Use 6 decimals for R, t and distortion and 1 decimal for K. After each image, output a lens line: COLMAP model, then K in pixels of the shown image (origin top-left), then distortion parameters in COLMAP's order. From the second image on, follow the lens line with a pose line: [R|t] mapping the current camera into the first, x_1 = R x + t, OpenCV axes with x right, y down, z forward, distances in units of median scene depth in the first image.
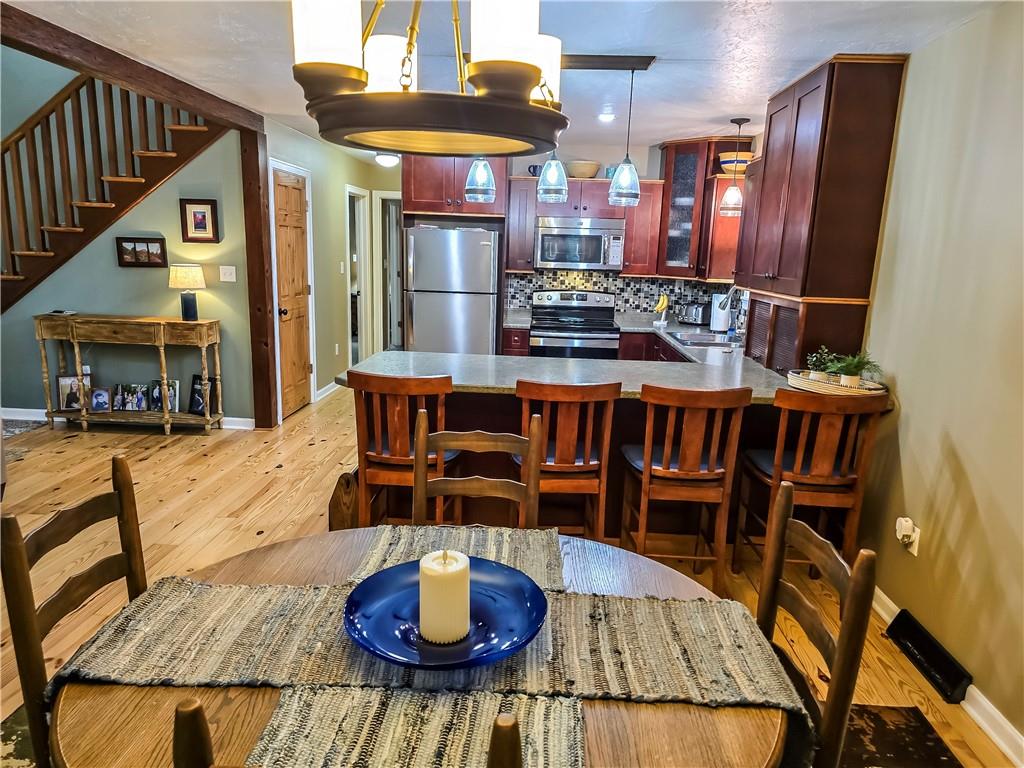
lens RADIAL K [[687.8, 0, 517.0], [0, 687.8, 382.9], [0, 0, 1]] dist [0.046613, -0.033385]
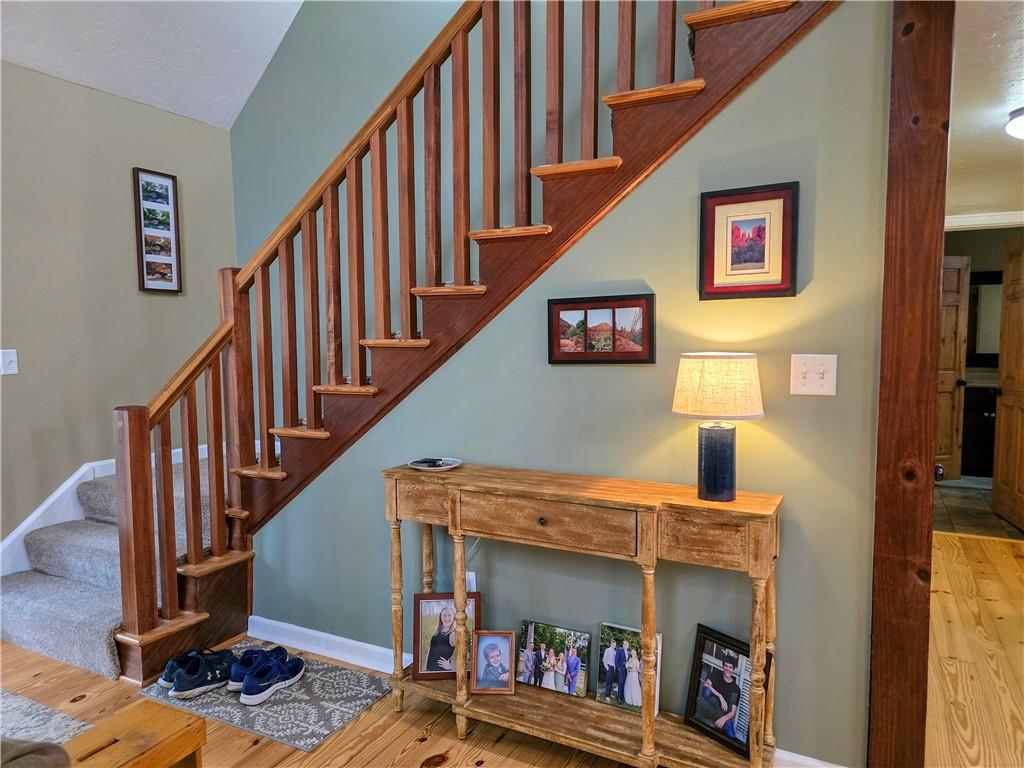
lens RADIAL K [[687.8, 0, 517.0], [0, 687.8, 382.9], [0, 0, 1]] dist [0.046613, -0.033385]
pose [[0.906210, -0.010456, -0.422700, -0.404753], [-0.049445, 0.990215, -0.130498, -0.096356], [0.419928, 0.139159, 0.896825, 0.597398]]
